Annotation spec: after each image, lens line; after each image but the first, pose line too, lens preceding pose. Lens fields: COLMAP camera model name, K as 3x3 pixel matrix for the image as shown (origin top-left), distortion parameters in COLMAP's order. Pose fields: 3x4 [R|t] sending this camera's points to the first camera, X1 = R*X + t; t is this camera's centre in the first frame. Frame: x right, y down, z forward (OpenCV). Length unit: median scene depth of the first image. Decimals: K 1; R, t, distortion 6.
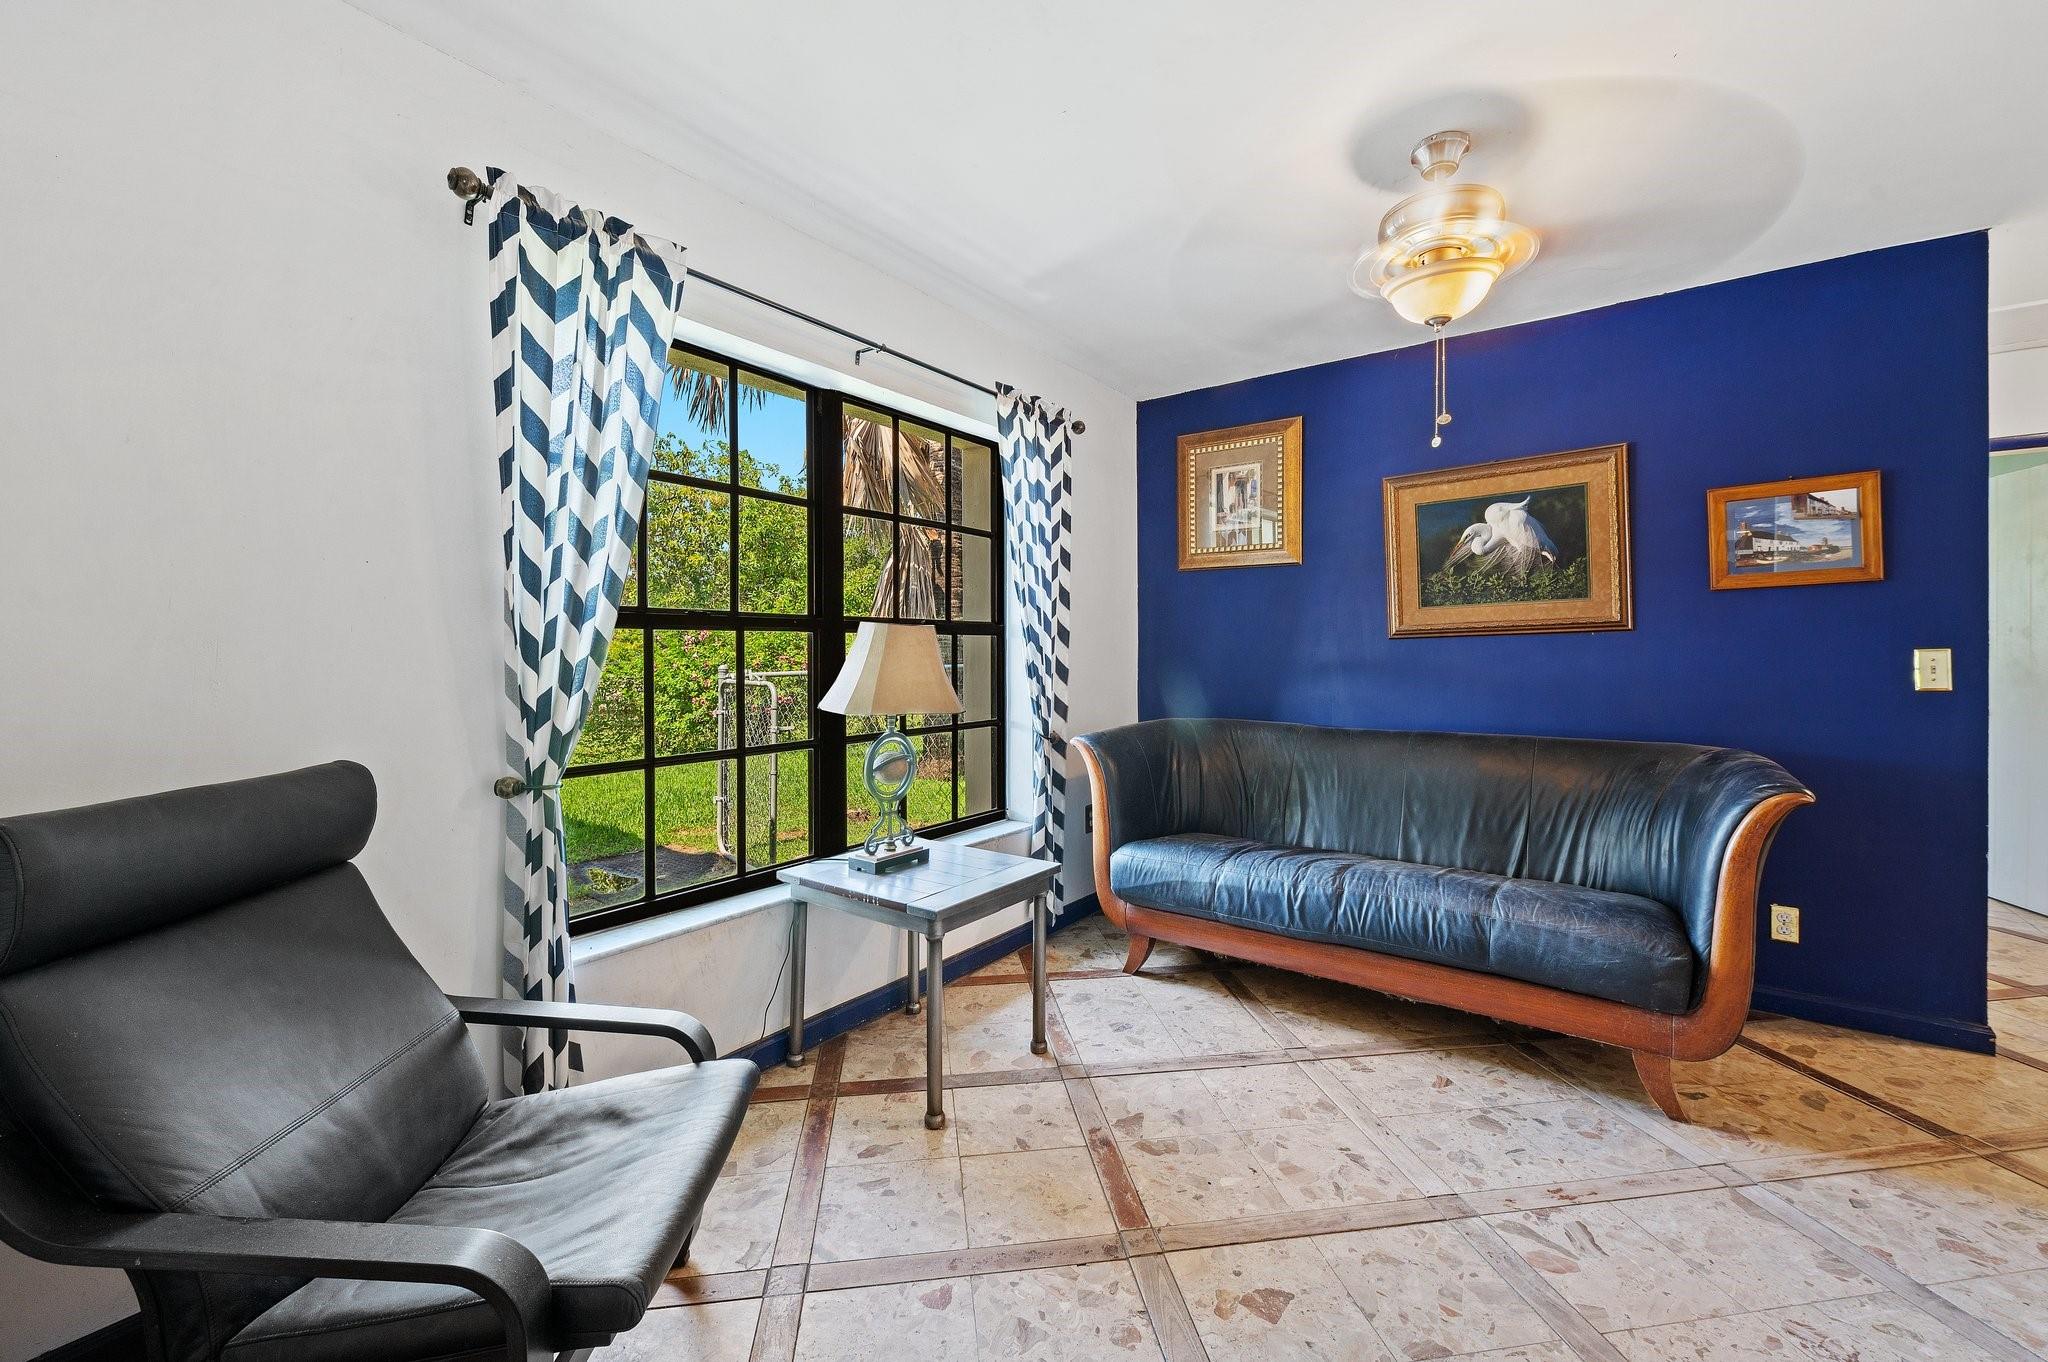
lens RADIAL K [[818.7, 0, 1033.6], [0, 818.7, 676.5], [0, 0, 1]] dist [-0.010320, -0.000295]
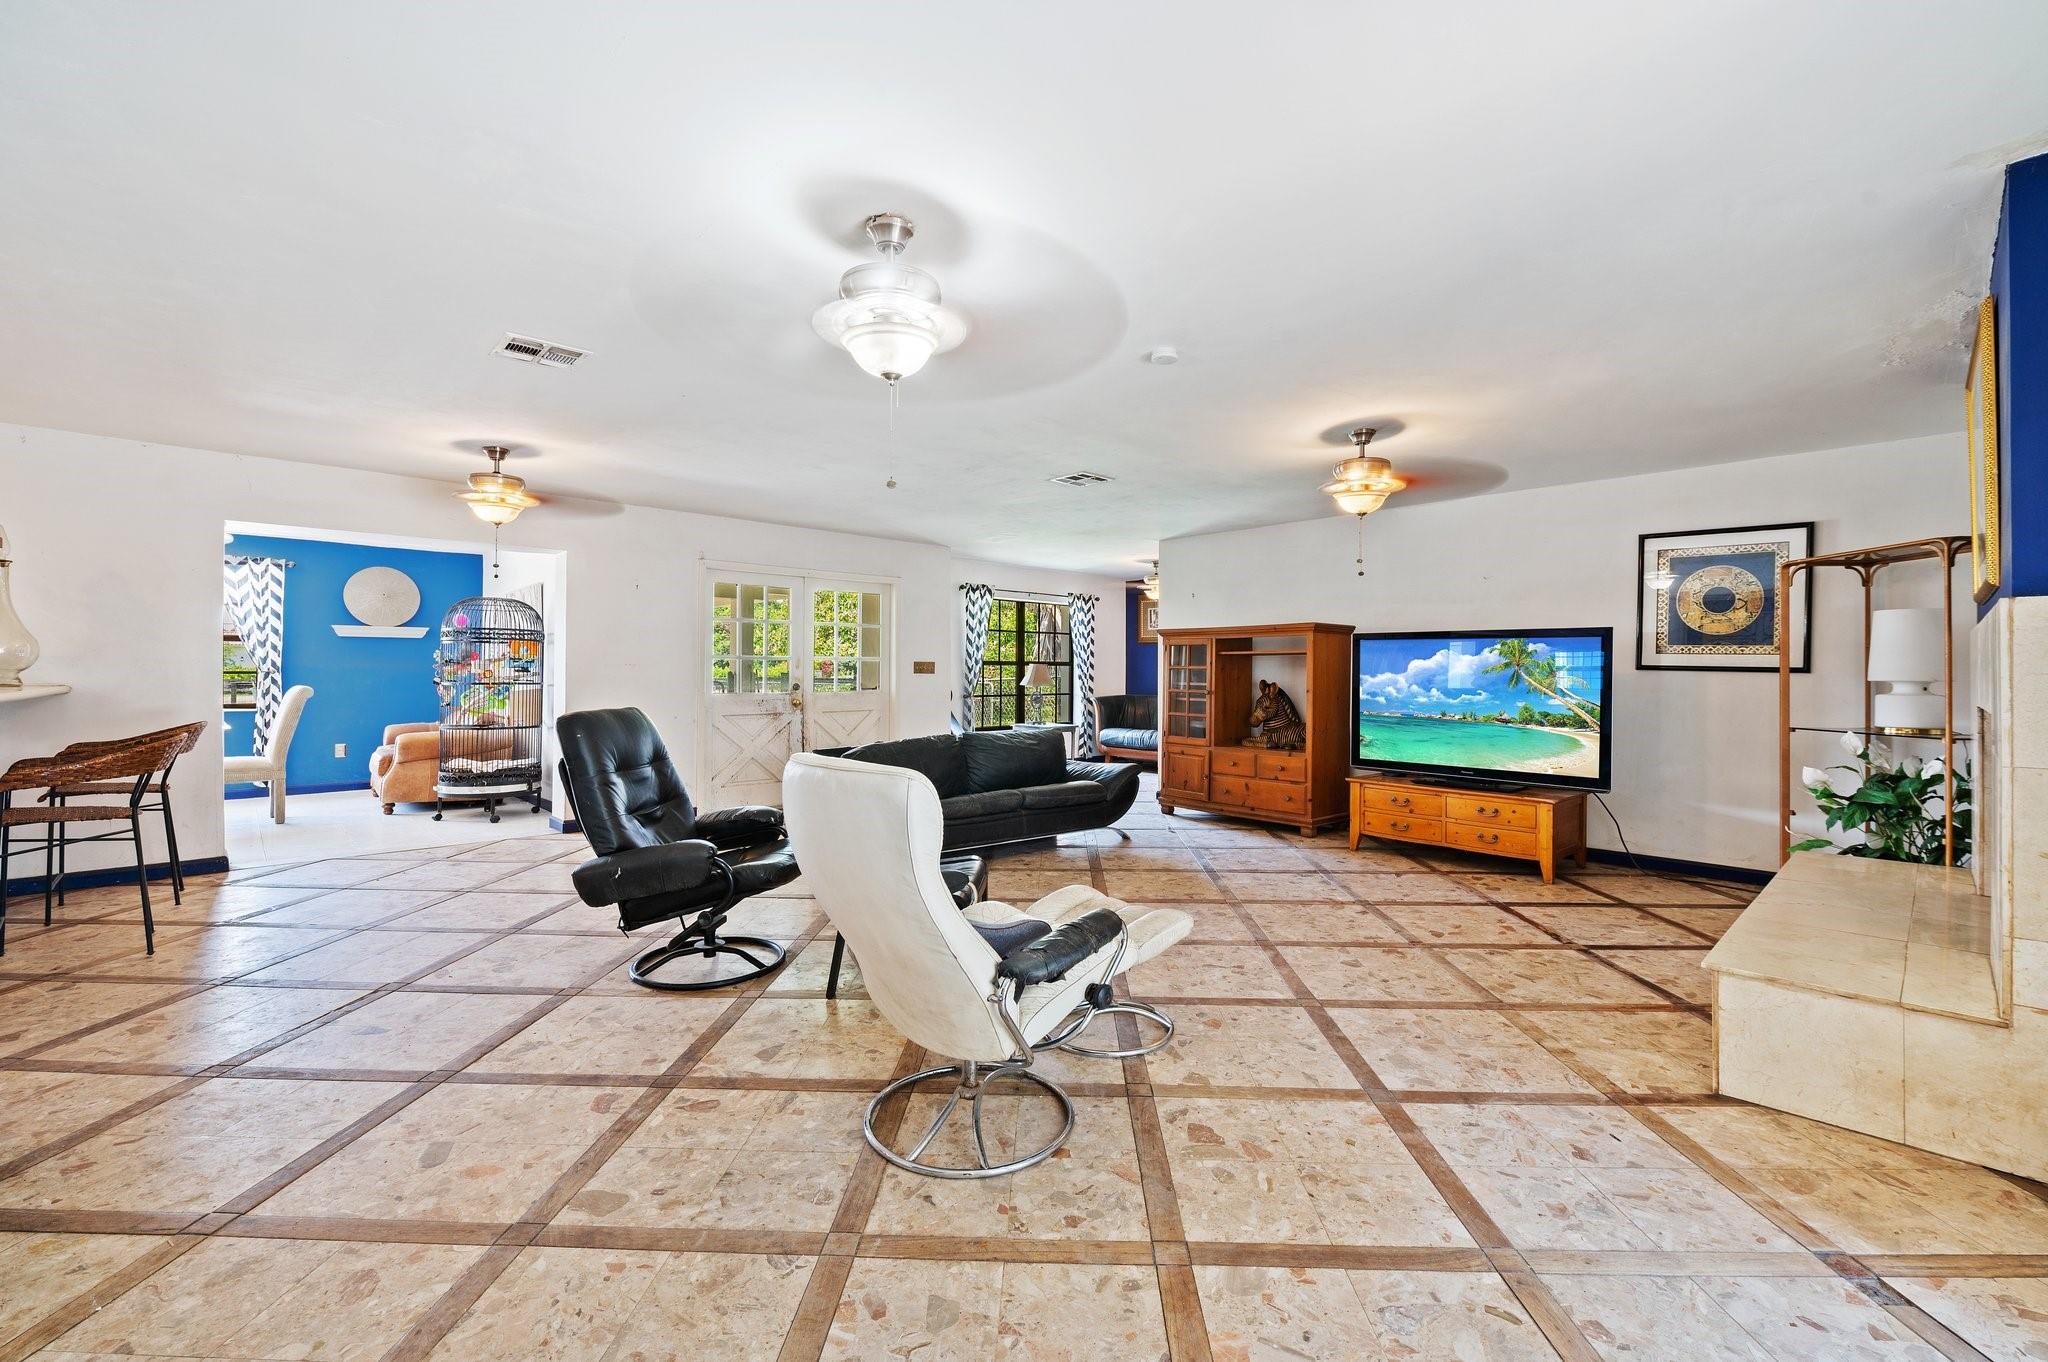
lens RADIAL K [[833.6, 0, 1037.2], [0, 833.6, 664.5], [0, 0, 1]] dist [-0.009107, -0.000364]
pose [[0.984603, 0.008487, -0.174598, 0.427759], [-0.015525, 0.999119, -0.038982, 0.076851], [0.174114, 0.041093, 0.983868, -2.385548]]
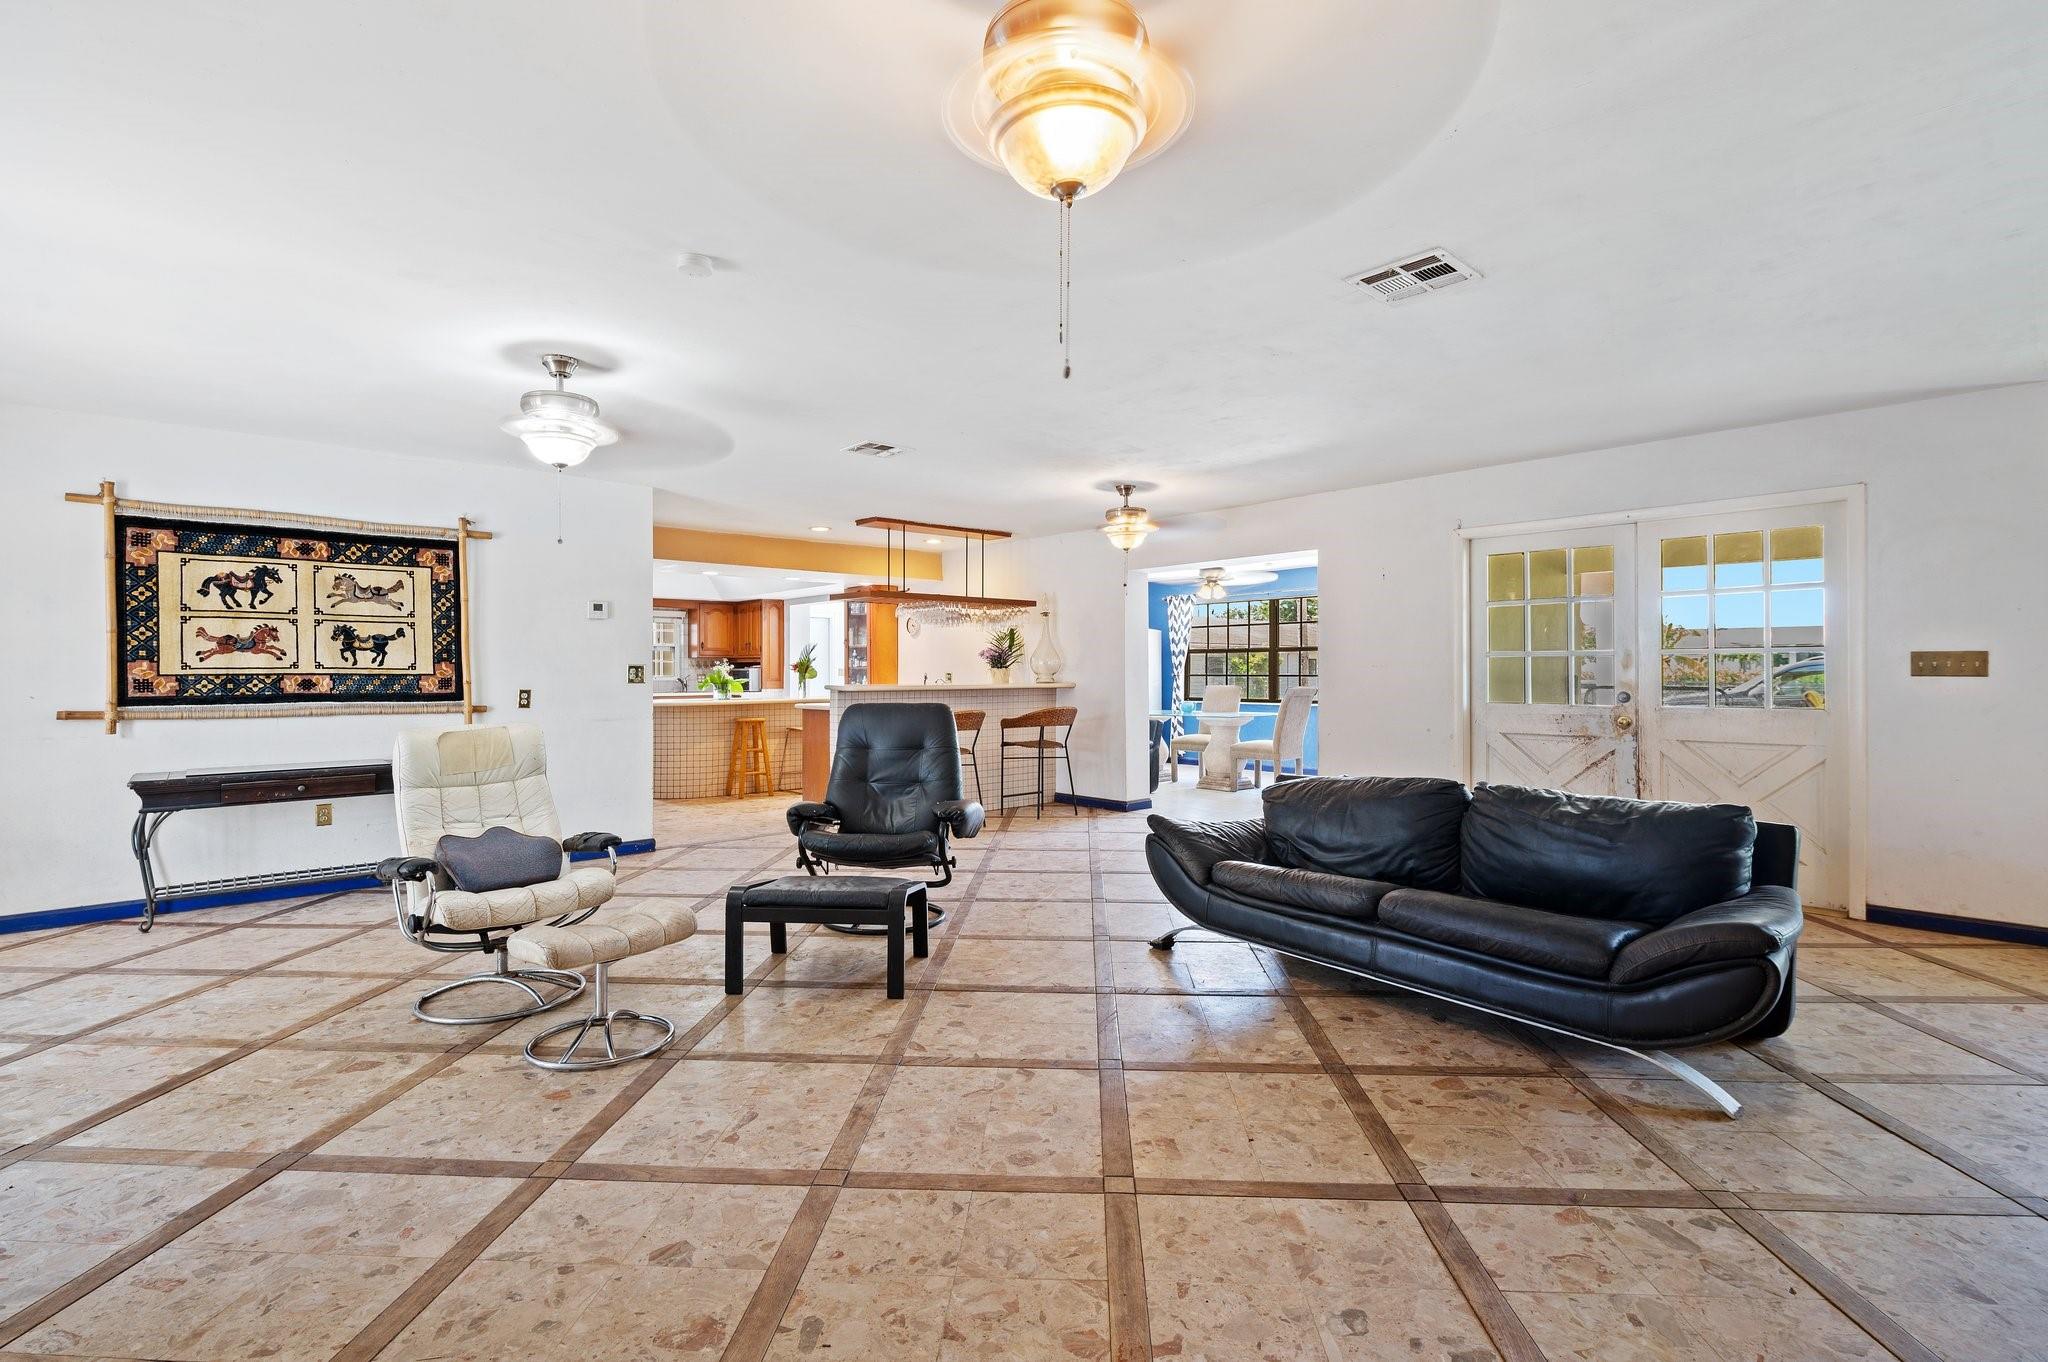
lens RADIAL K [[935.4, 0, 1038.4], [0, 935.4, 681.0], [0, 0, 1]] dist [0.002323, -0.000194]
pose [[-0.189718, 0.019170, -0.981651, 1.199922], [-0.027365, 0.999318, 0.024804, 0.017224], [0.981457, 0.031569, -0.189064, -0.889655]]
